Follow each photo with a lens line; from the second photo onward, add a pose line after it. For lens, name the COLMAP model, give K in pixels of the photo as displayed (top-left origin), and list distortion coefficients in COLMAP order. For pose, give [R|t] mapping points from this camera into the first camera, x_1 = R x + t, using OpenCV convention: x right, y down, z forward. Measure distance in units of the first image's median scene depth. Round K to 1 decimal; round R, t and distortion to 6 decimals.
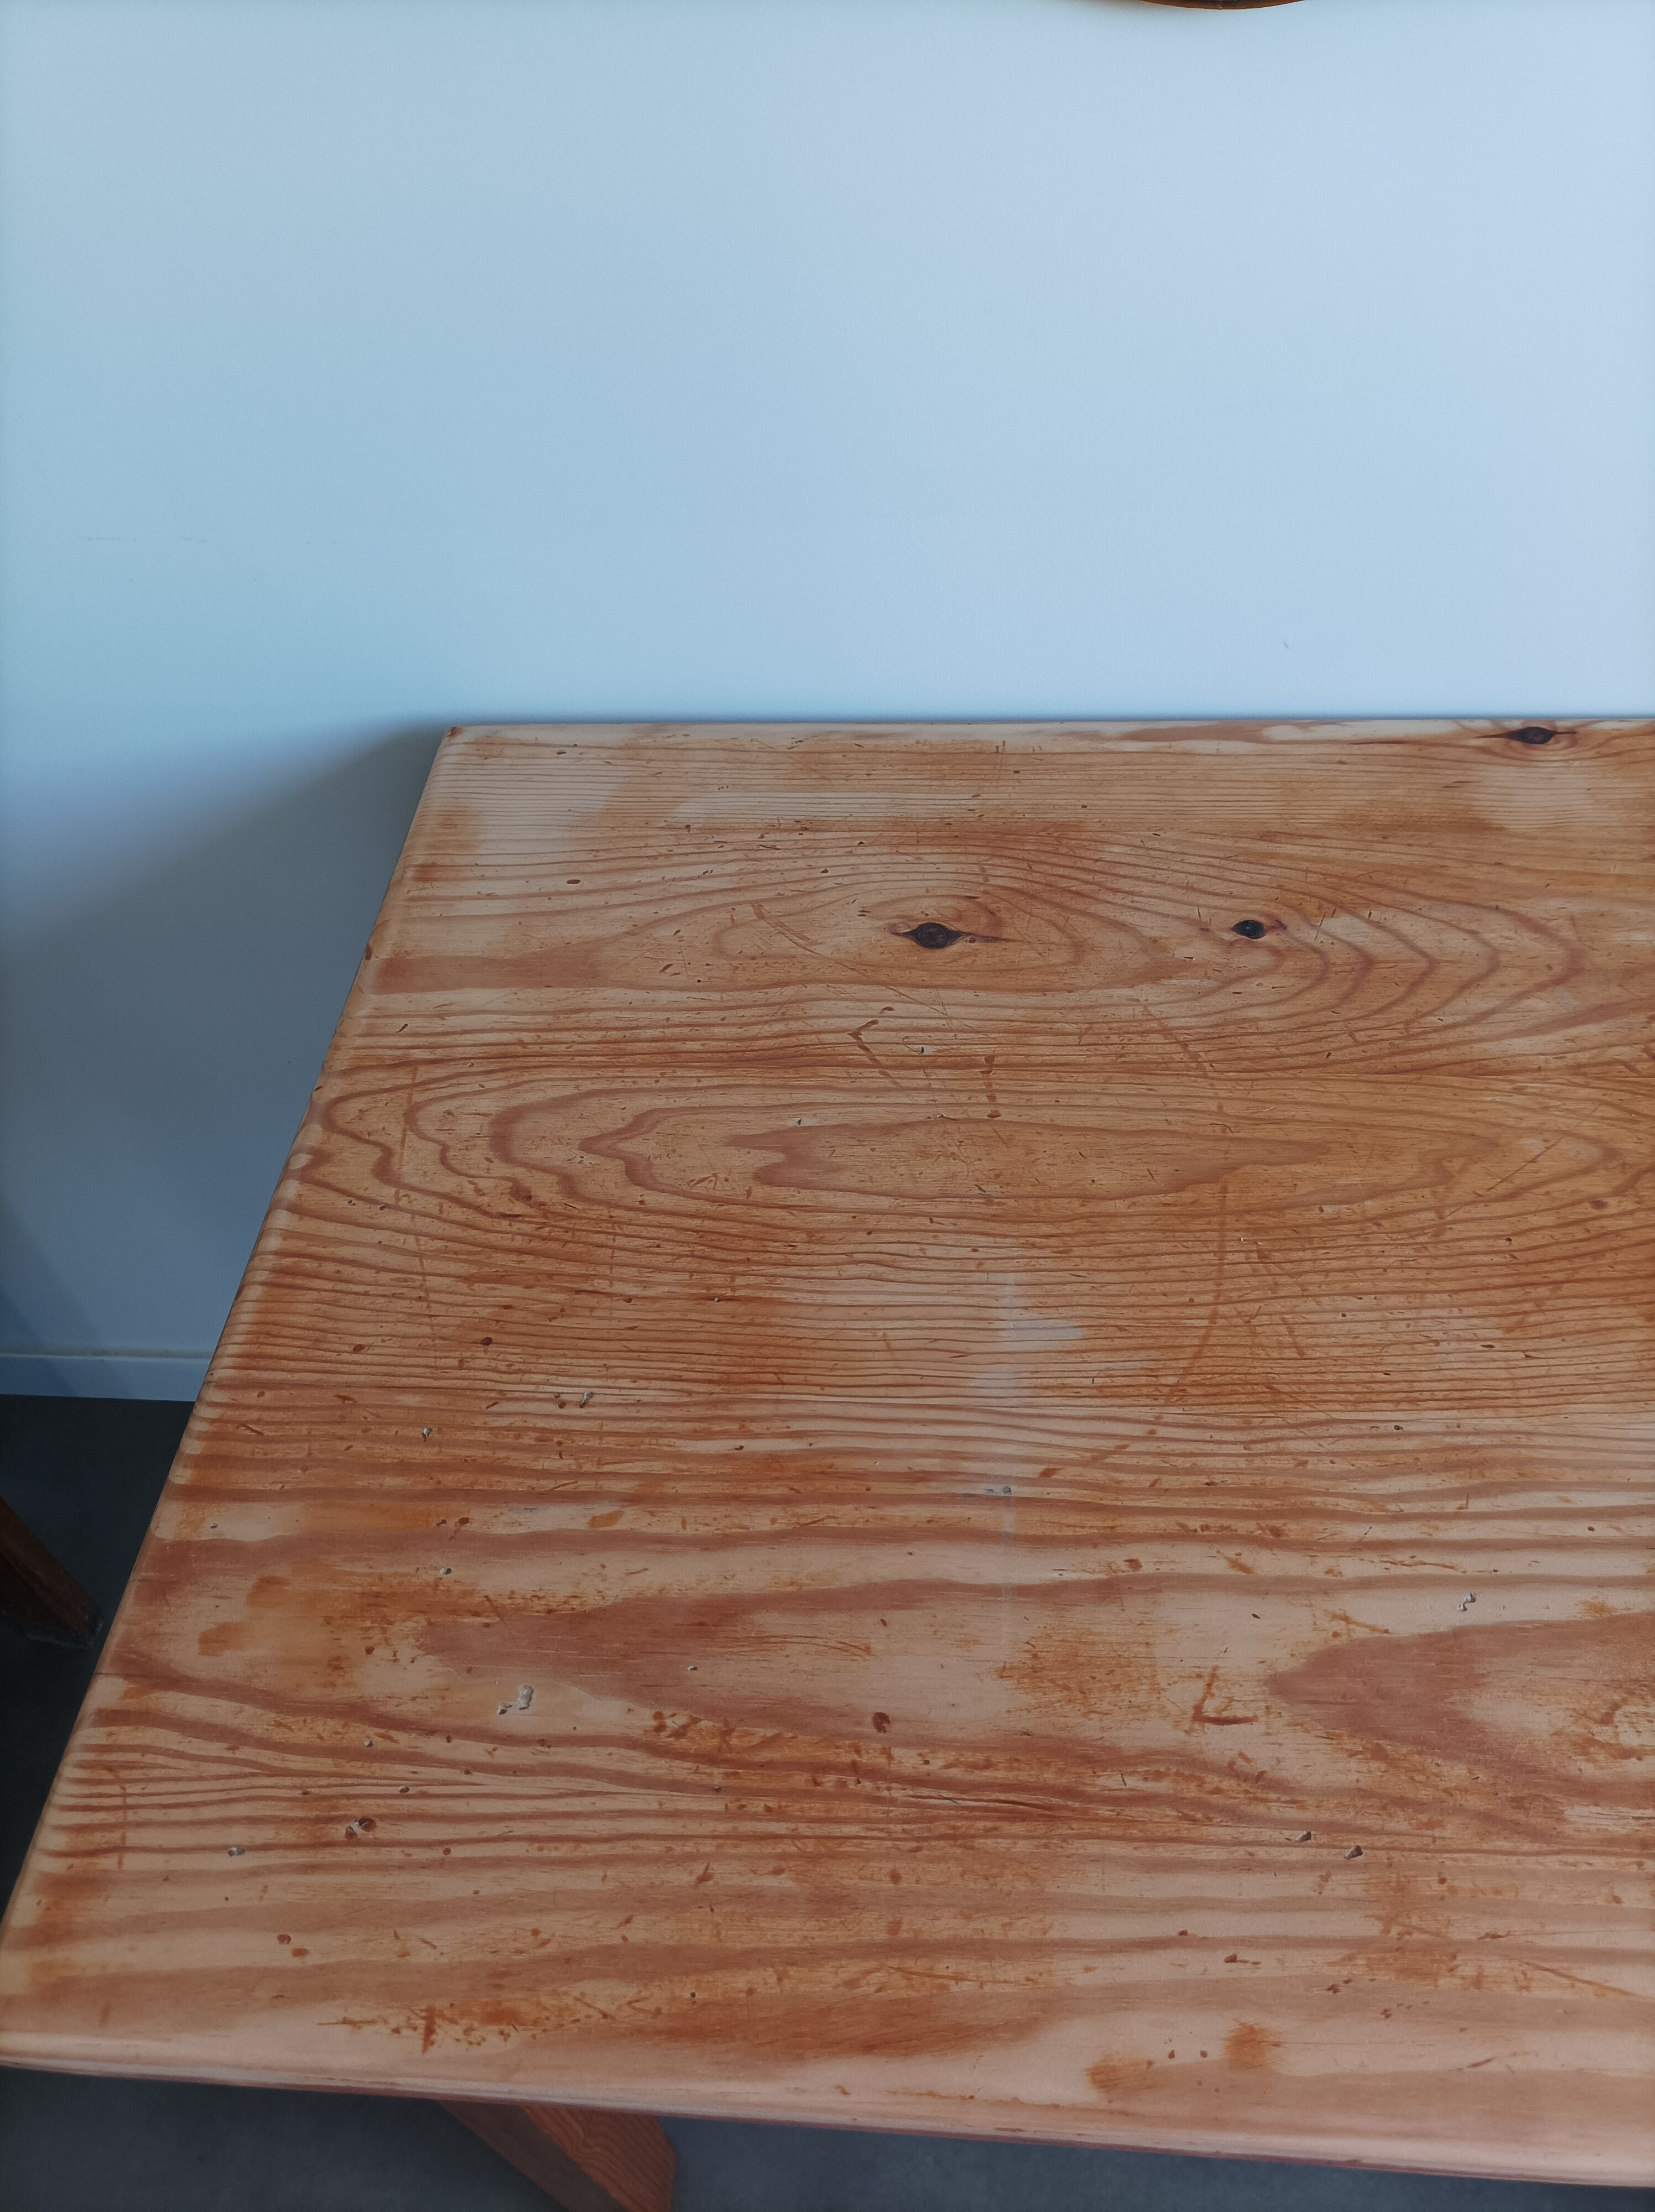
lens RADIAL K [[1659.5, 0, 827.5], [0, 1659.5, 1106.0], [0, 0, 1]] dist [0.011754, -0.008849]
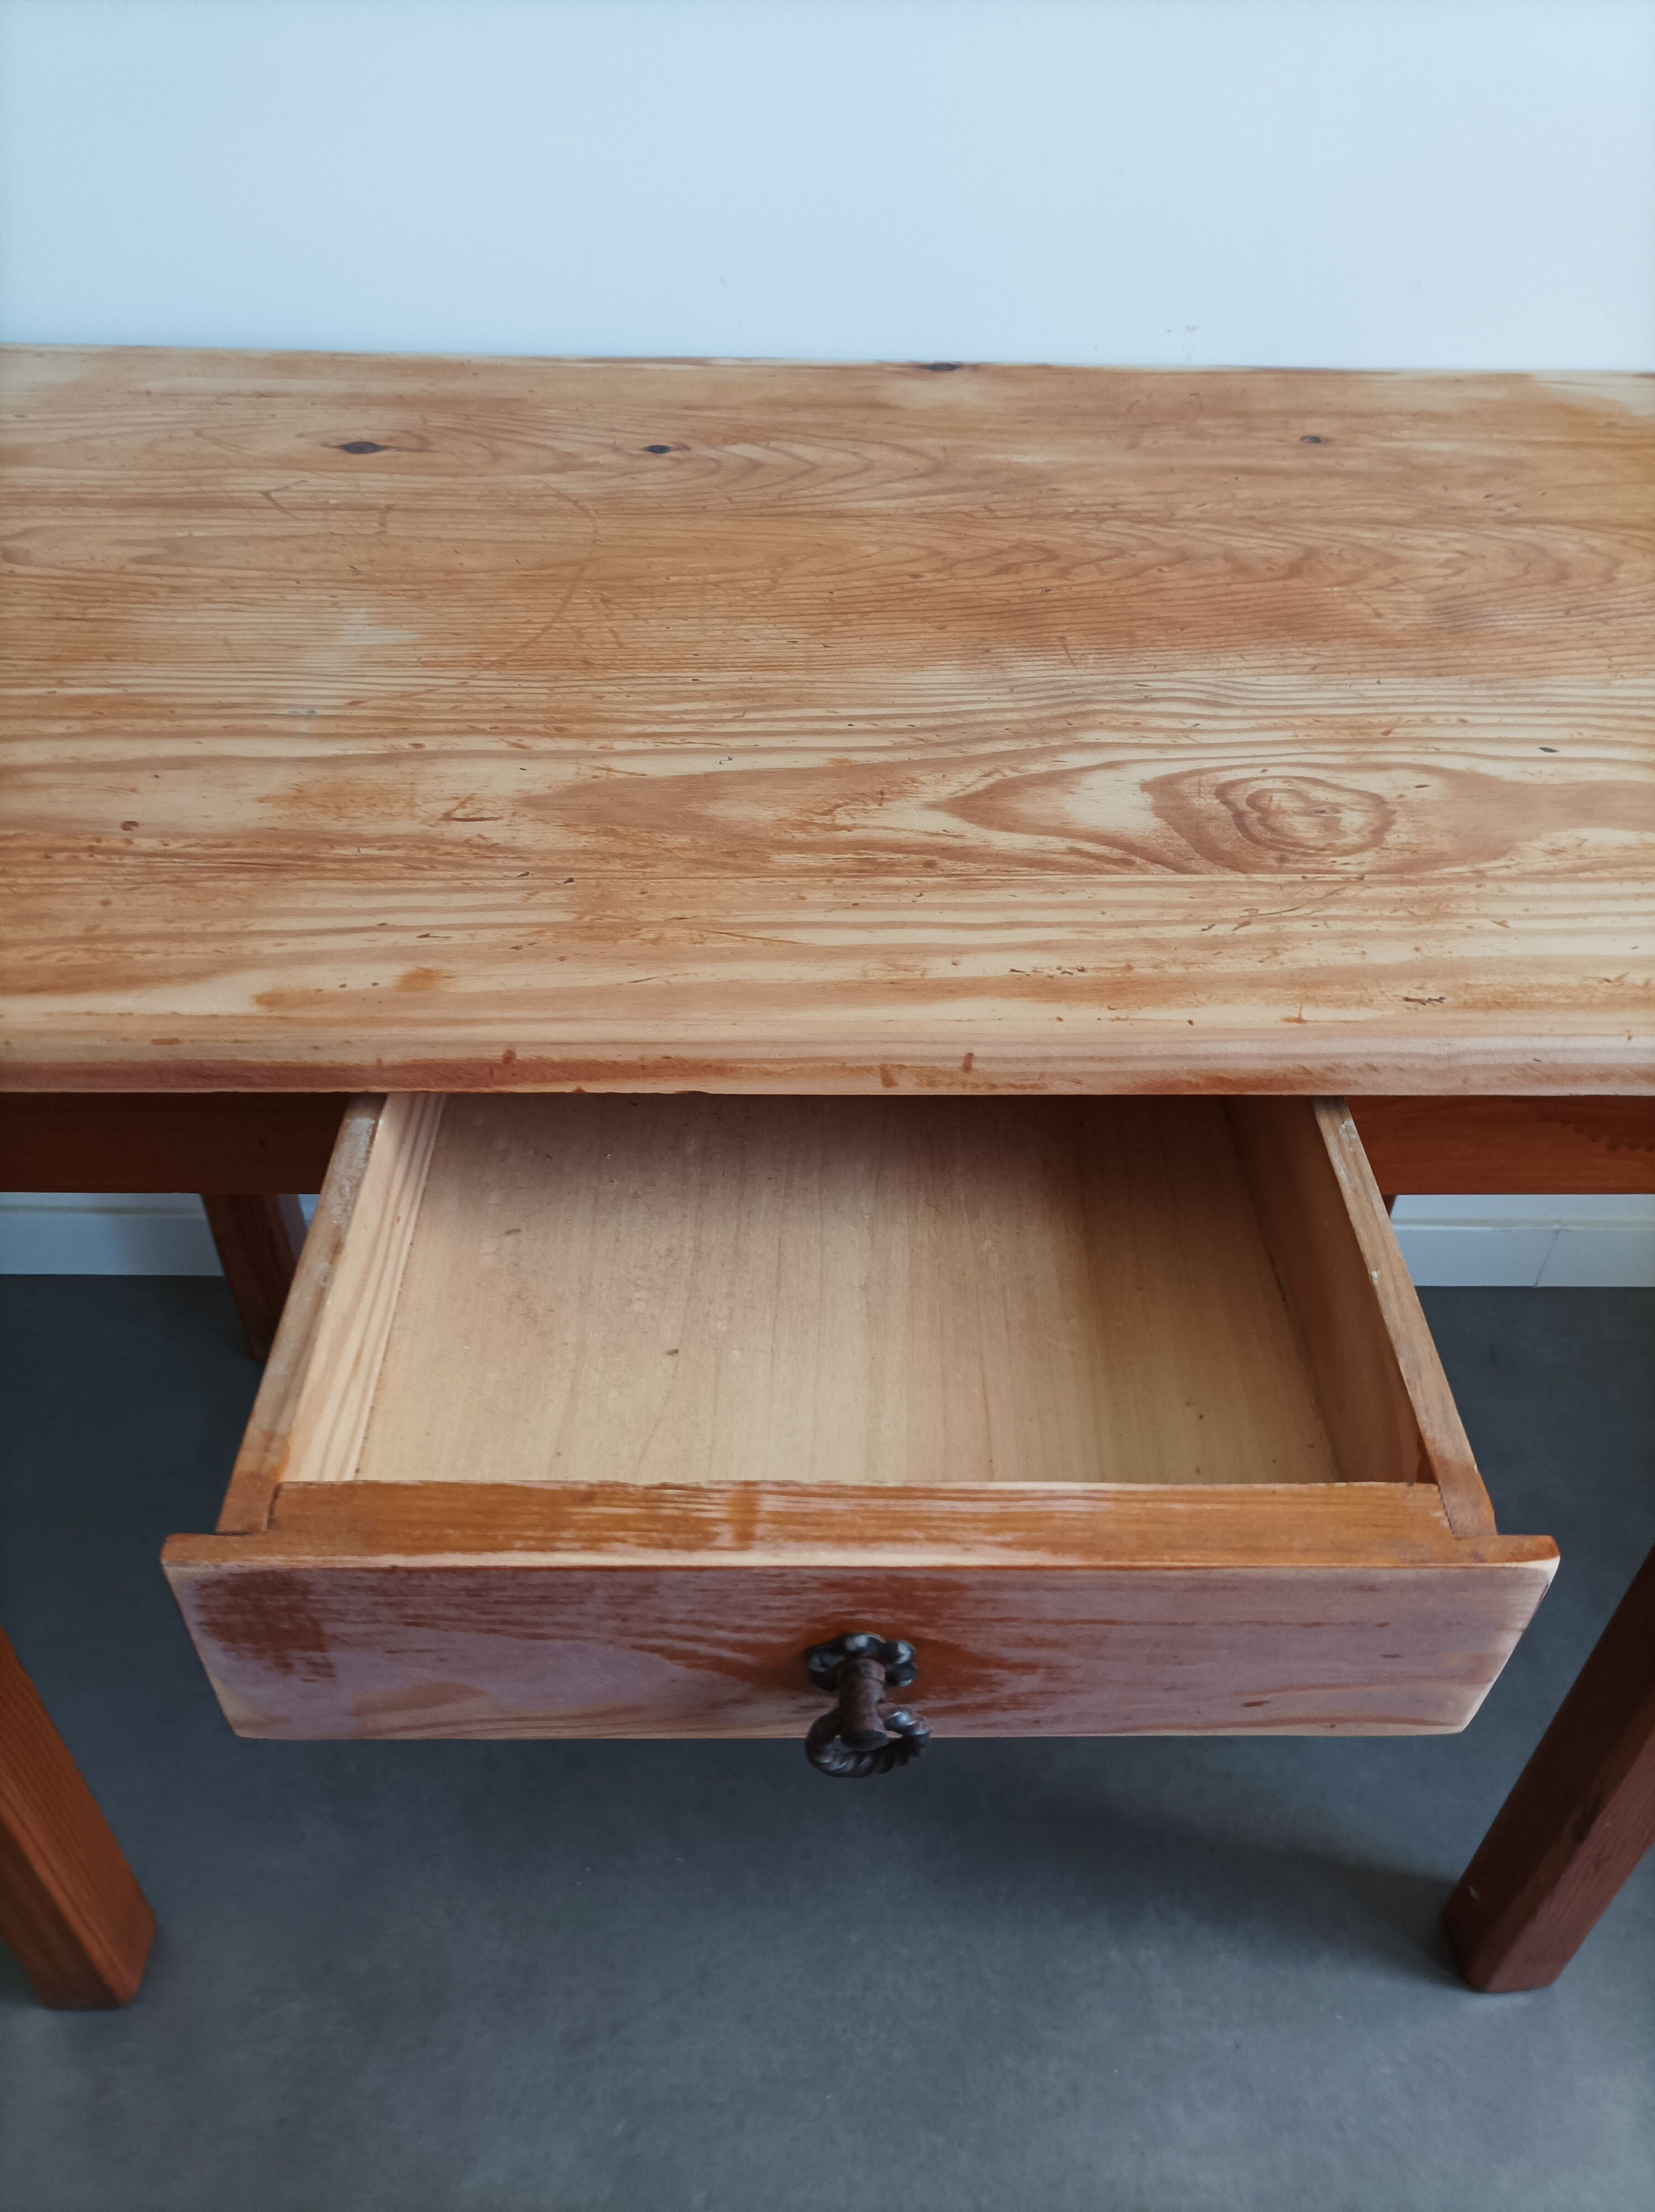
lens RADIAL K [[1659.5, 0, 827.5], [0, 1659.5, 1106.0], [0, 0, 1]] dist [0.011754, -0.008849]
pose [[0.991459, 0.000116, 0.130415, 0.261357], [0.020167, 0.987835, -0.154194, 0.572558], [-0.128847, 0.155508, 0.979396, -0.014289]]
